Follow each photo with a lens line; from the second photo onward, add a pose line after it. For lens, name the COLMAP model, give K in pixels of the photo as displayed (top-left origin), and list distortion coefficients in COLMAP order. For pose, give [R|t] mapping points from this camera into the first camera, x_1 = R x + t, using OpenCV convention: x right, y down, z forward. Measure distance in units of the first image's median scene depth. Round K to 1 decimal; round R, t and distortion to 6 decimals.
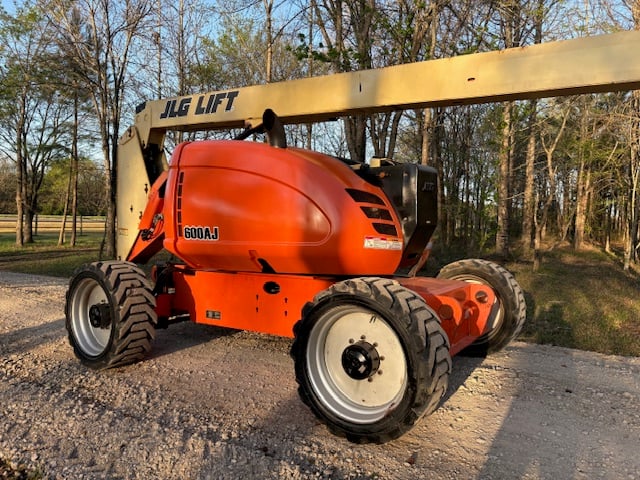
lens RADIAL K [[481.7, 0, 320.6], [0, 481.7, 243.9], [0, 0, 1]] dist [0.046864, -0.046279]
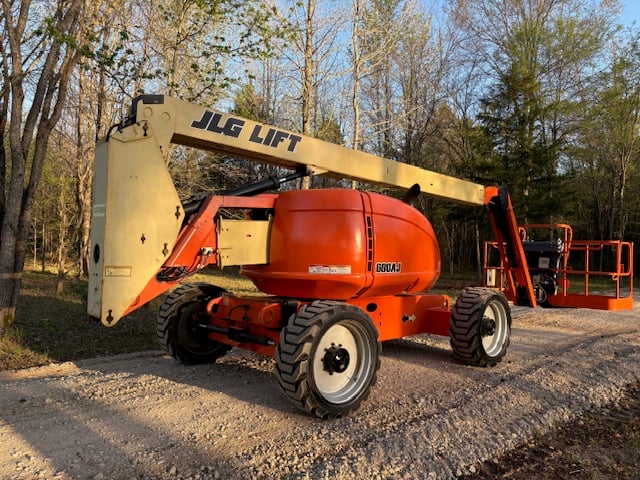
lens RADIAL K [[481.7, 0, 320.6], [0, 481.7, 243.9], [0, 0, 1]] dist [0.046864, -0.046279]
pose [[0.216092, 0.011177, 0.976309, -1.477962], [0.030210, 0.999379, -0.018128, -0.065058], [-0.975905, 0.033411, 0.215620, 0.883615]]
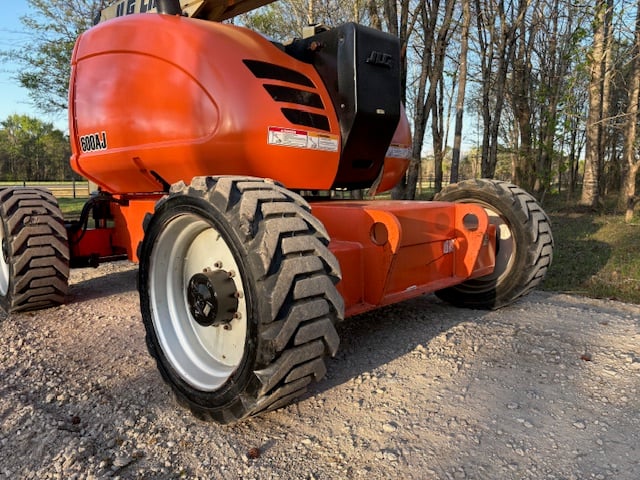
lens RADIAL K [[481.7, 0, 320.6], [0, 481.7, 243.9], [0, 0, 1]] dist [0.046864, -0.046279]
pose [[0.983732, -0.000403, -0.179640, 0.249235], [0.013728, 0.997242, 0.072939, 0.087386], [0.179115, -0.074219, 0.981025, 0.276096]]
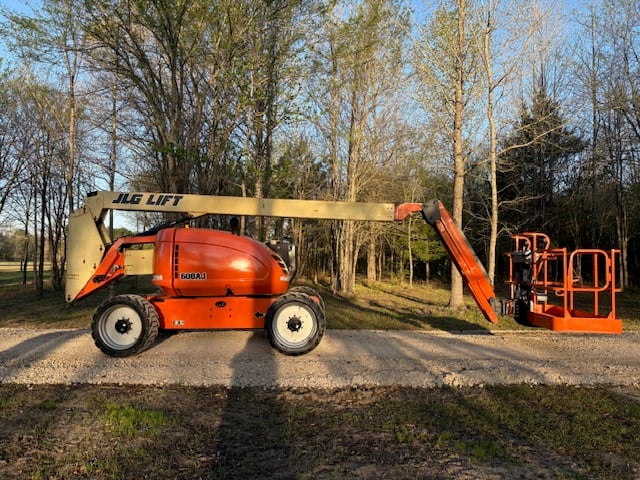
lens RADIAL K [[481.7, 0, 320.6], [0, 481.7, 243.9], [0, 0, 1]] dist [0.046864, -0.046279]
pose [[0.840141, 0.010234, 0.542271, -0.853217], [0.031640, 0.997194, -0.067839, -0.005413], [-0.541444, 0.074151, 0.837461, -0.898089]]
